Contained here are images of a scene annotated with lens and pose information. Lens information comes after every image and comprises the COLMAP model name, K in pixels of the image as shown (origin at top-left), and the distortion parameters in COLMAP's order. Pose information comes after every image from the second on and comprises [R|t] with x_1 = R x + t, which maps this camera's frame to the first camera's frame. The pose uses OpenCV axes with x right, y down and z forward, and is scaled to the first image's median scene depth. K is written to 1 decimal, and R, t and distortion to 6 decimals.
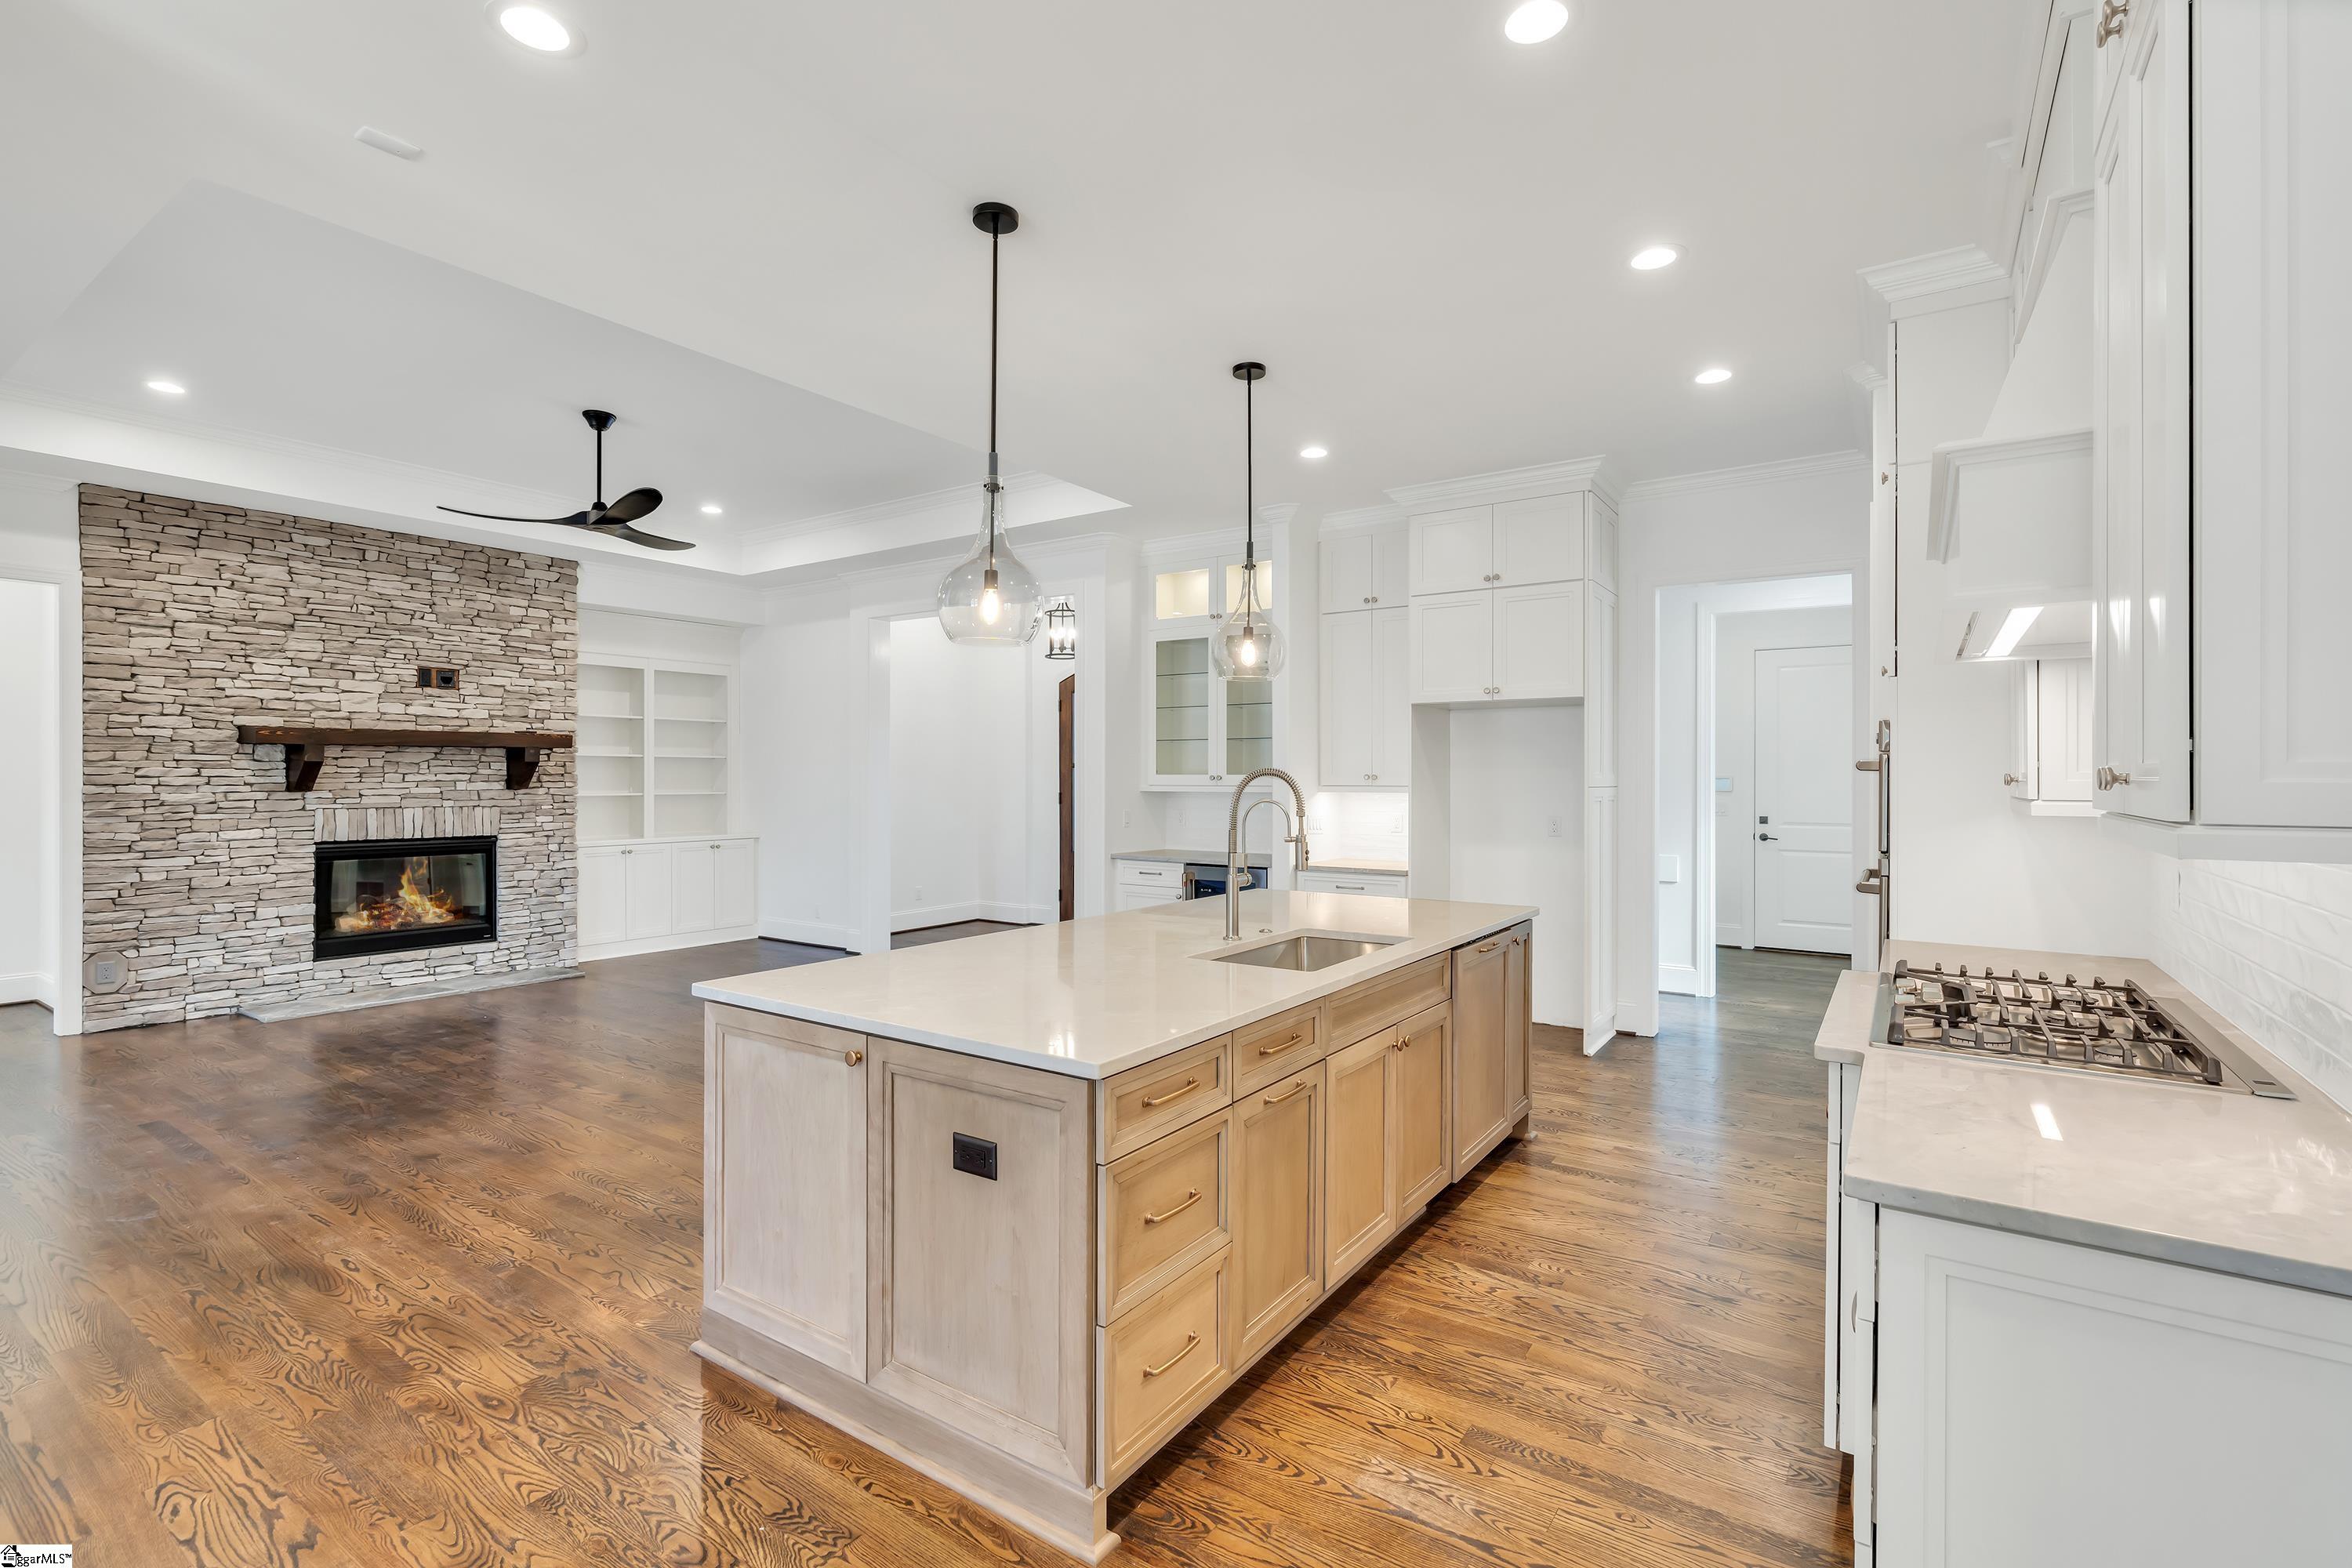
lens RADIAL K [[1063.8, 0, 1176.0], [0, 1063.8, 784.0], [0, 0, 1]] dist [-0.001580, -0.000170]
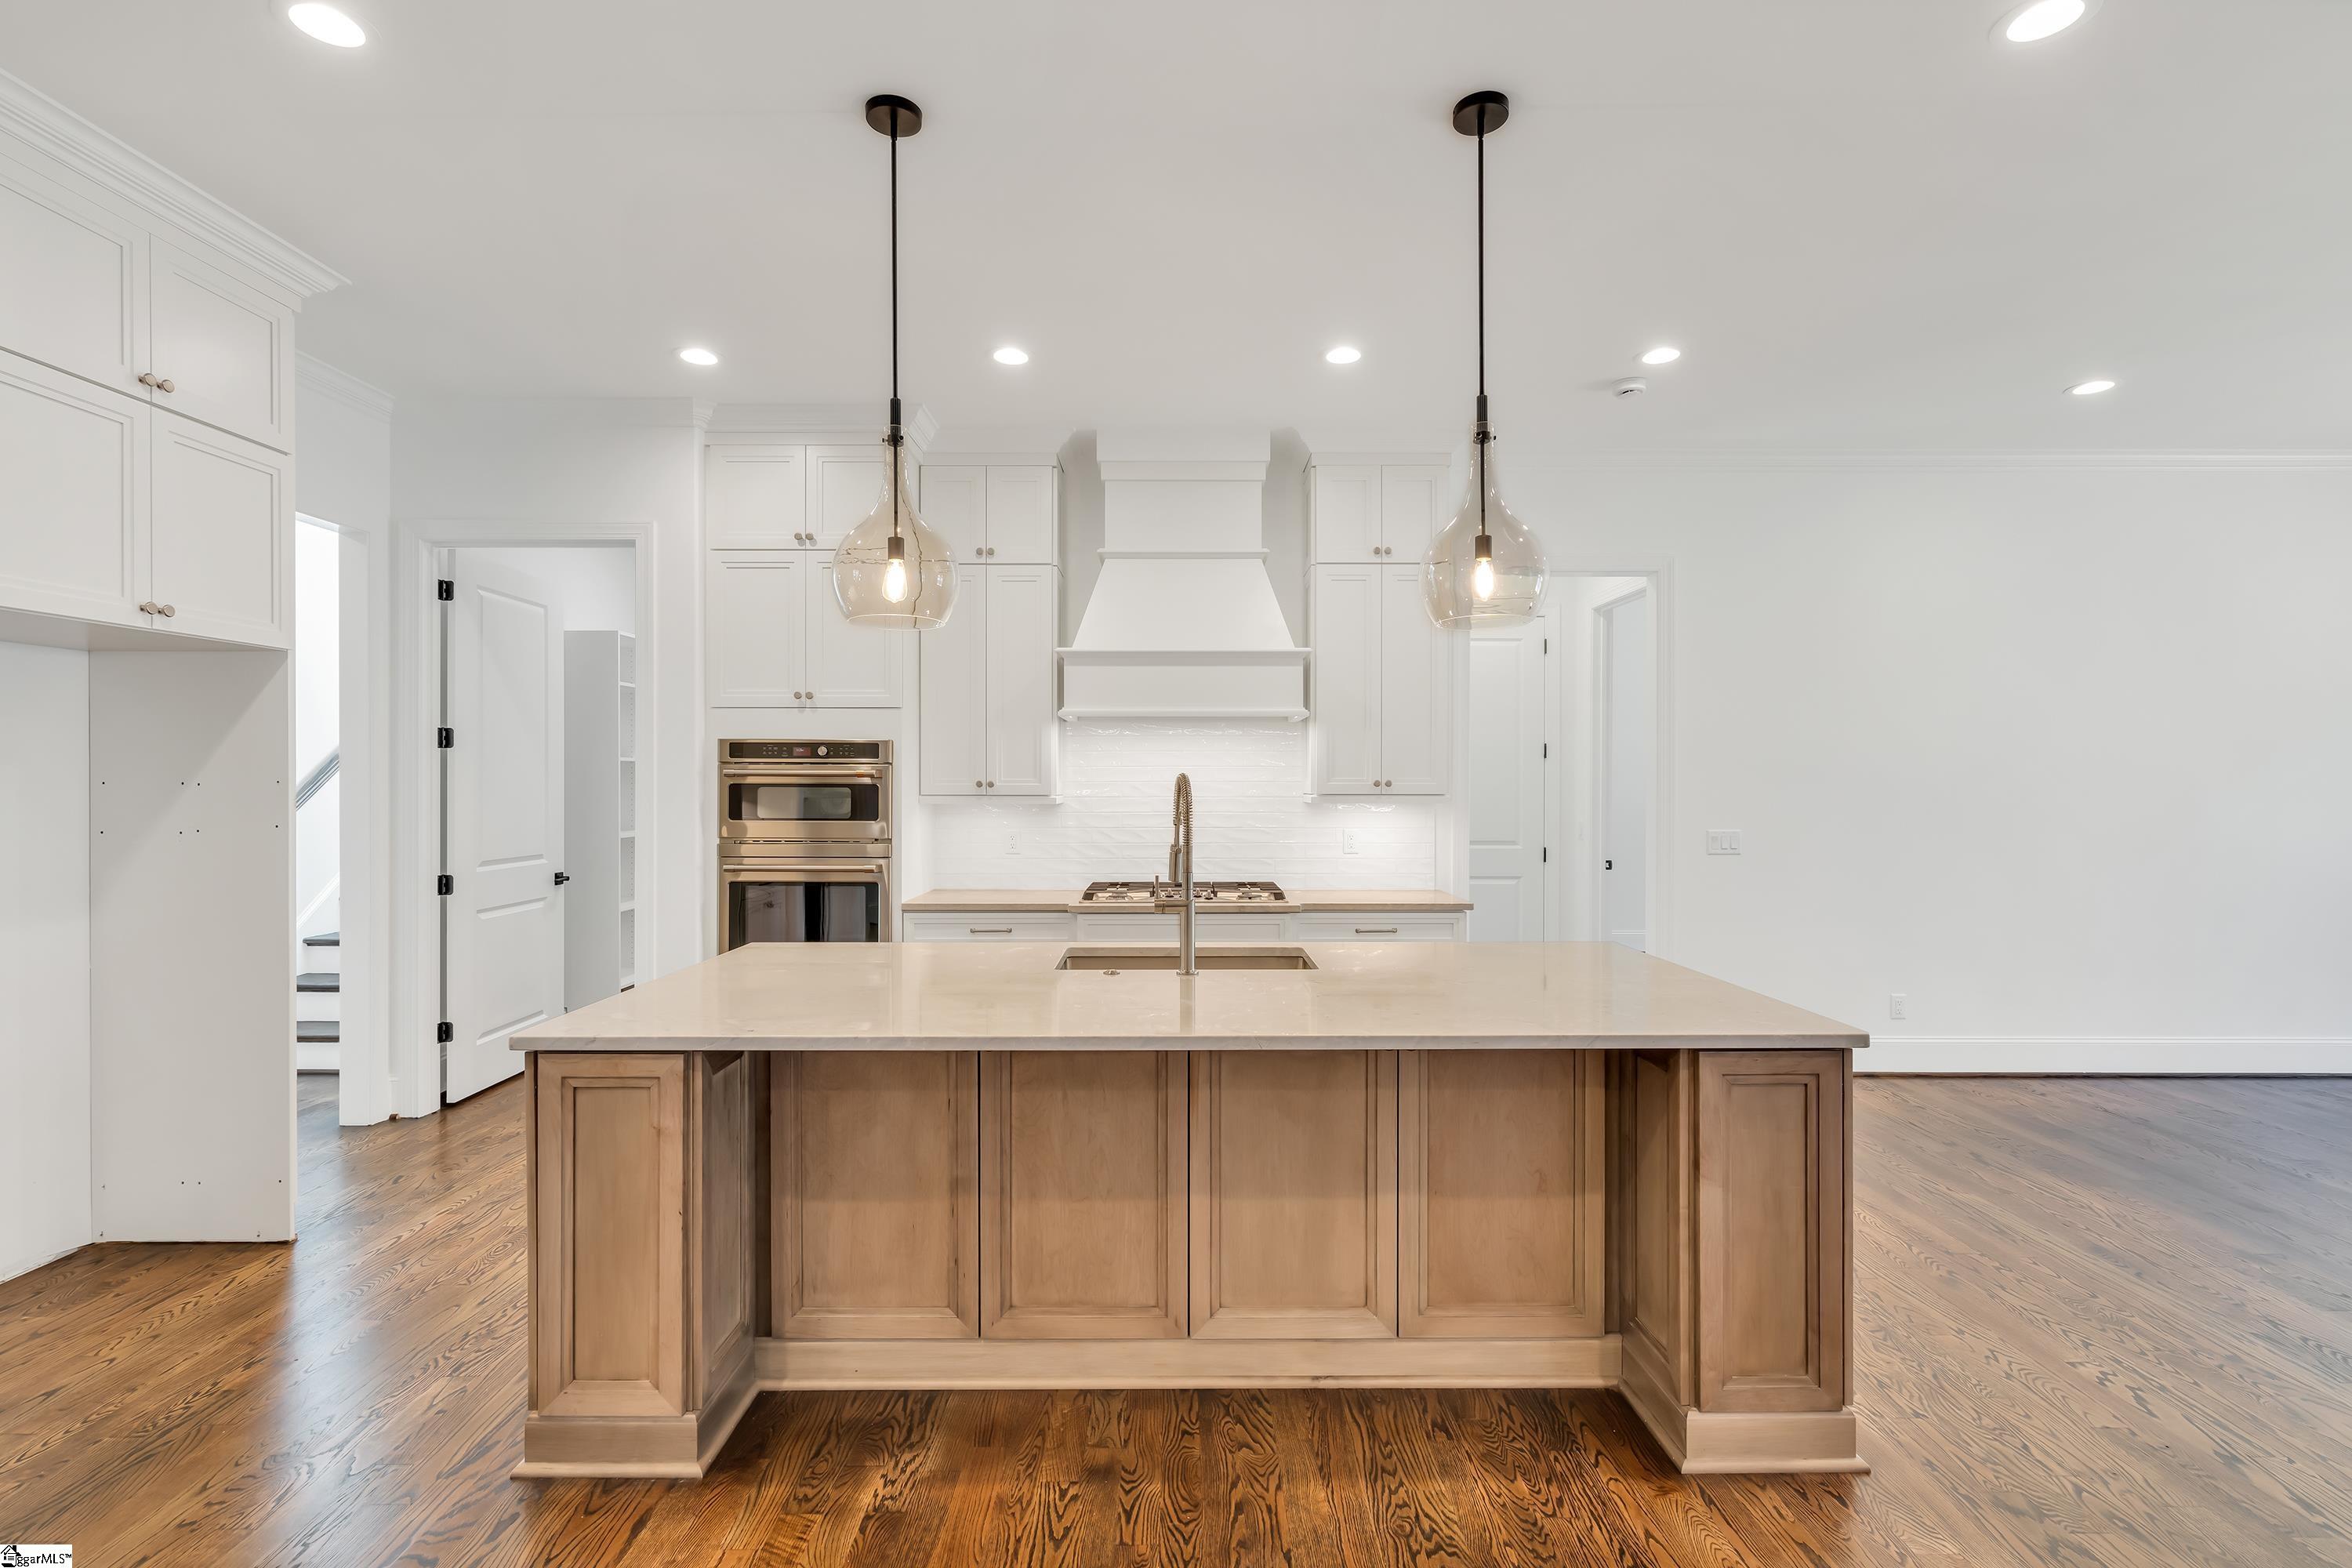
lens RADIAL K [[1075.0, 0, 1174.0], [0, 1075.0, 784.9], [0, 0, 1]] dist [-0.002908, 0.000307]
pose [[-0.568854, -0.003004, 0.822433, -0.332339], [0.005950, 0.999952, 0.007768, -0.005784], [-0.822417, 0.009313, -0.568809, 0.766737]]
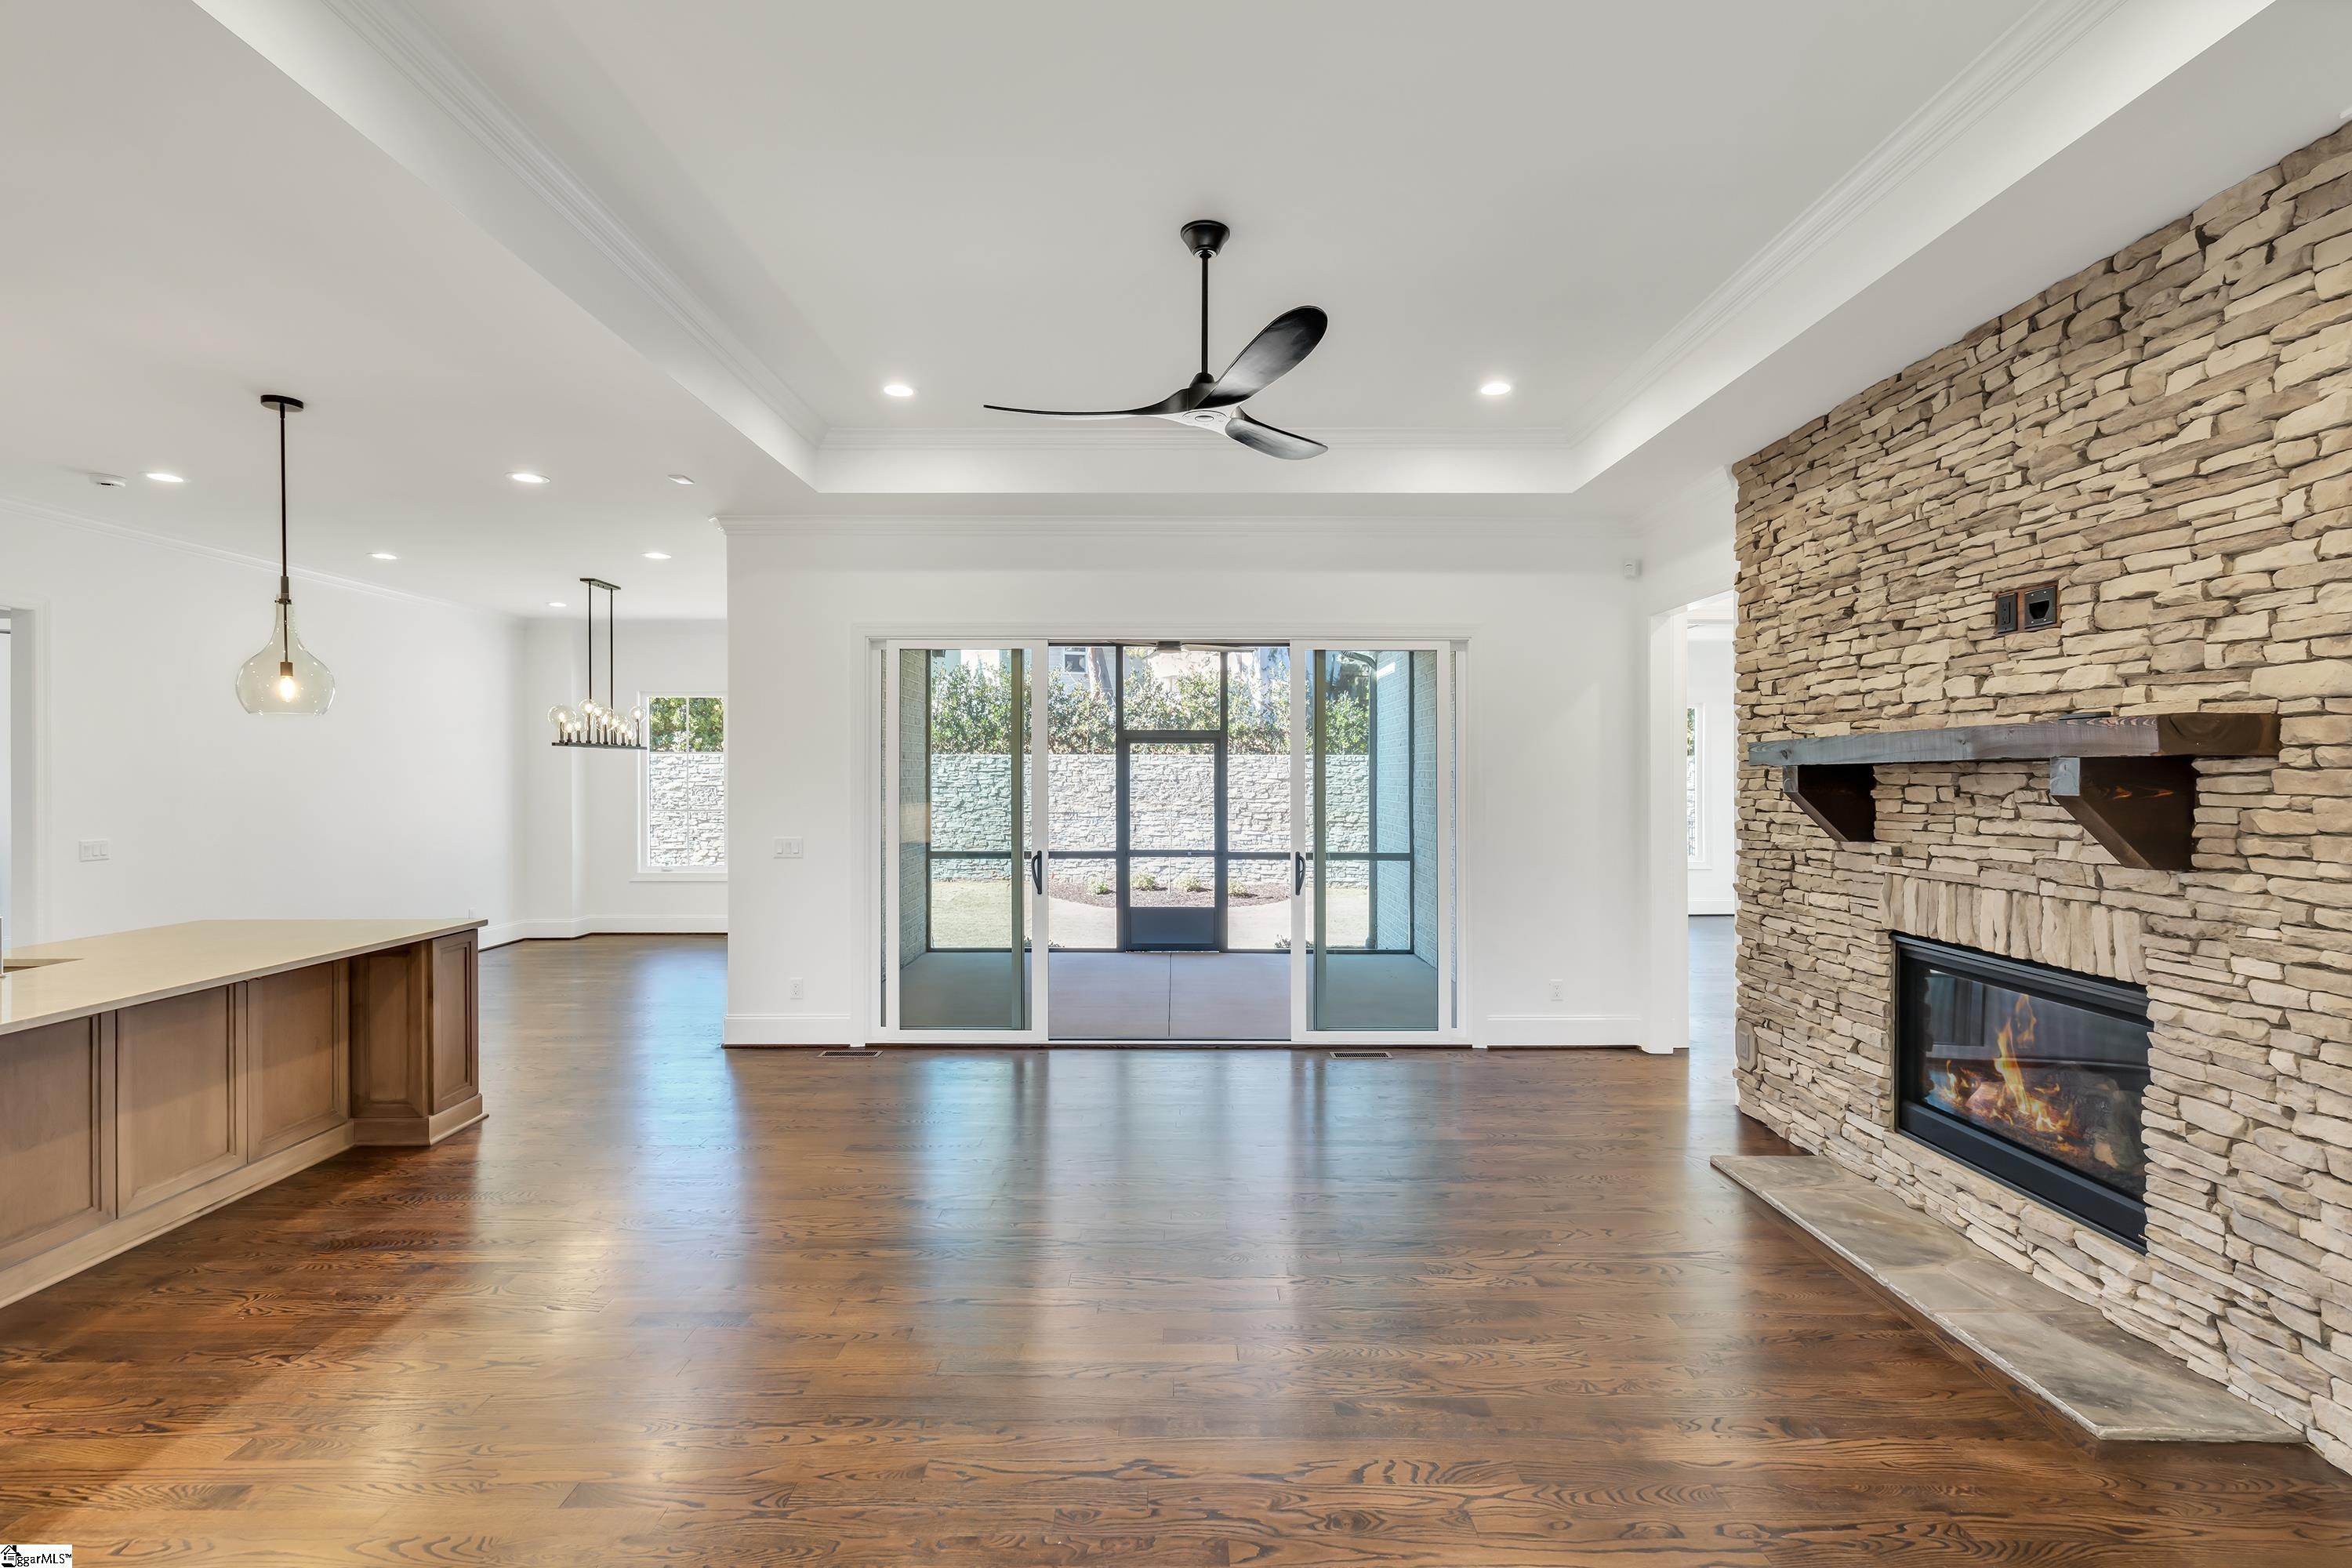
lens RADIAL K [[1063.8, 0, 1176.0], [0, 1063.8, 784.0], [0, 0, 1]] dist [-0.001580, -0.000170]
pose [[-0.821070, 0.002402, -0.570822, -0.151821], [-0.007109, 0.999871, 0.014432, -0.031792], [0.570783, 0.015908, -0.820947, 1.272984]]
